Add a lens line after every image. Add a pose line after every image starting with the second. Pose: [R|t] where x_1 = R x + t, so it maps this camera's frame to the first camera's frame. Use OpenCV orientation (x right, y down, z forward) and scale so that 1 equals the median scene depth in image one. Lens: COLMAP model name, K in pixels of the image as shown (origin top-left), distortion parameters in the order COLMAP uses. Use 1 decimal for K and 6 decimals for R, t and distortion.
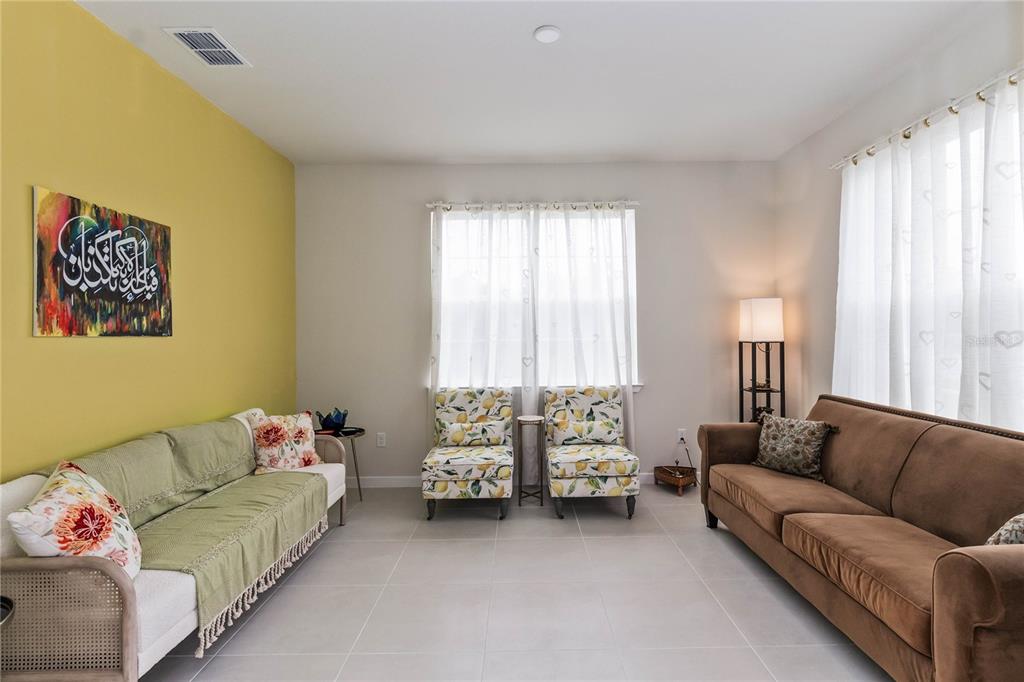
lens RADIAL K [[488.2, 0, 551.2], [0, 488.2, 332.4], [0, 0, 1]] dist [0.001827, -0.000173]
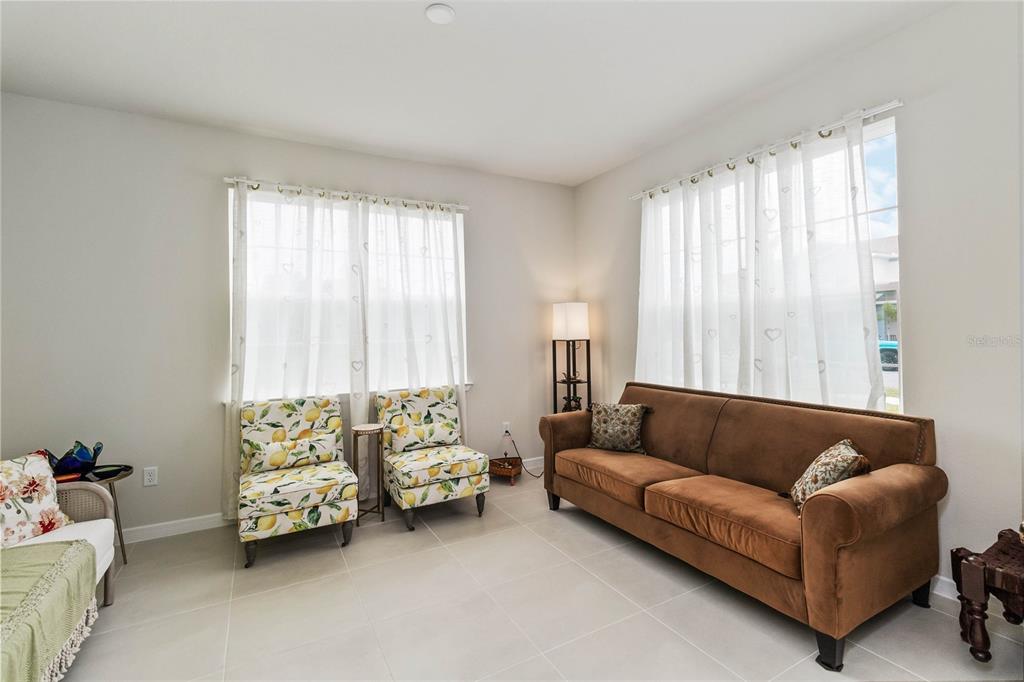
lens RADIAL K [[449.8, 0, 523.0], [0, 449.8, 325.1], [0, 0, 1]] dist [-0.000265, 0.000113]
pose [[0.883918, 0.000457, 0.467642, -0.198268], [0.009449, 0.999778, -0.018836, 0.003295], [-0.467547, 0.021068, 0.883717, 0.126311]]
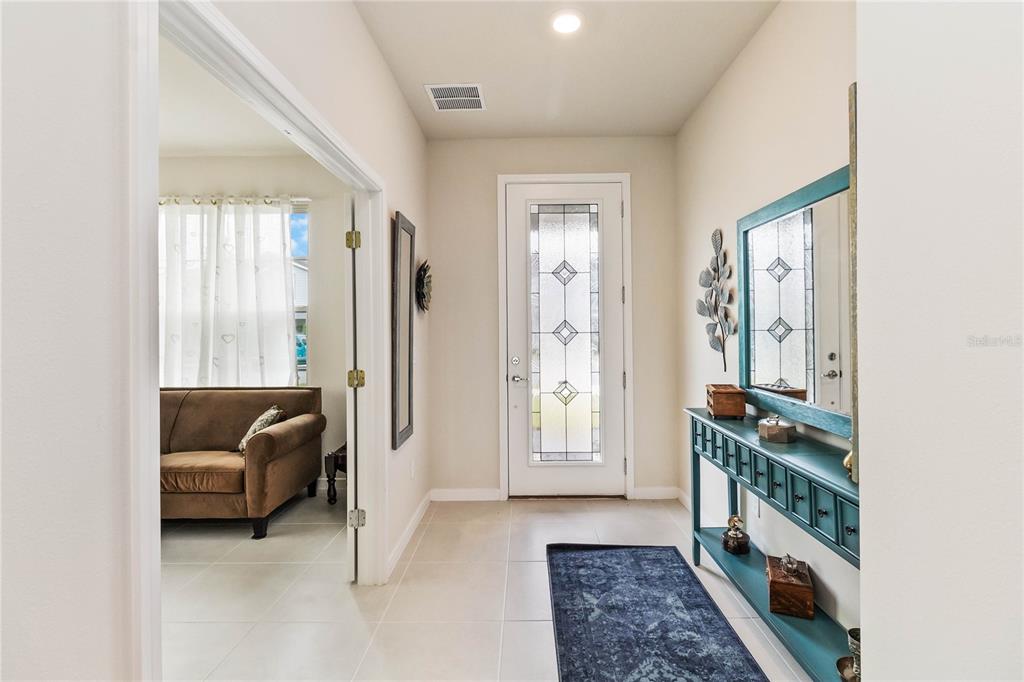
lens RADIAL K [[483.2, 0, 514.6], [0, 483.2, 326.5], [0, 0, 1]] dist [0.001669, 0.000405]
pose [[0.032008, 0.018008, 0.999325, -0.573116], [0.004528, 0.999825, -0.018162, 0.004209], [-0.999477, 0.005106, 0.031921, -0.100392]]
